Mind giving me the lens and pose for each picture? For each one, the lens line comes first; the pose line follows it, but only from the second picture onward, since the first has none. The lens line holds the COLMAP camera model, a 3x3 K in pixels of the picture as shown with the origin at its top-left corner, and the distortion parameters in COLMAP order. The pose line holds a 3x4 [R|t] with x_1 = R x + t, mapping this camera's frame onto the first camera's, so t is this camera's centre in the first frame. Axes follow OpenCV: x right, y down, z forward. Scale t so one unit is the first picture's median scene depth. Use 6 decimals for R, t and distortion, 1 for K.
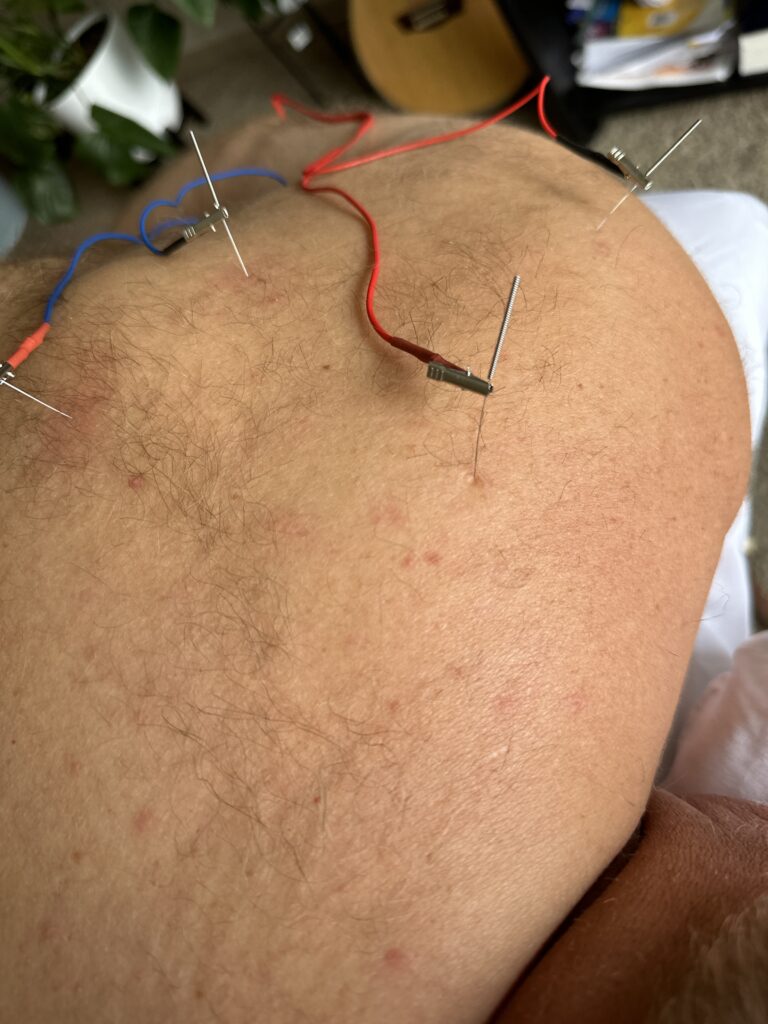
lens RADIAL K [[713.5, 0, 379.5], [0, 713.5, 513.2], [0, 0, 1]] dist [0.011251, 0.012921]
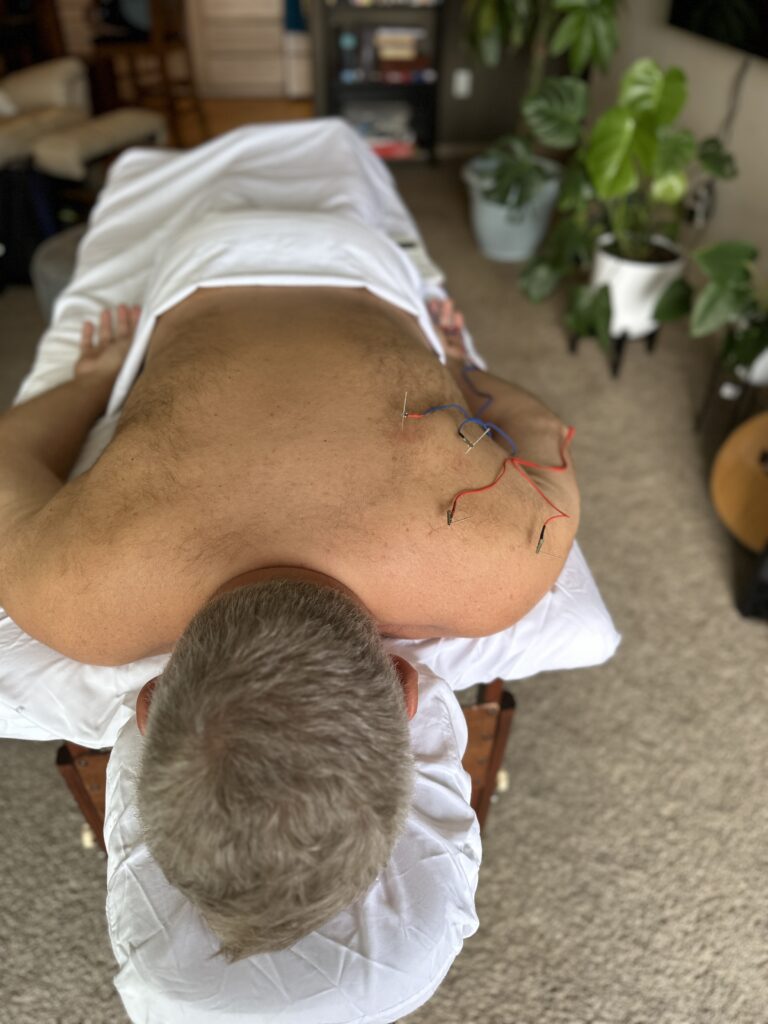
lens RADIAL K [[713.5, 0, 387.3], [0, 713.5, 514.5], [0, 0, 1]] dist [0.011251, 0.012921]
pose [[0.413059, 0.892867, -0.179361, 0.579138], [-0.907899, 0.419167, -0.004213, 0.124603], [0.071421, 0.164582, 0.983774, -2.622653]]
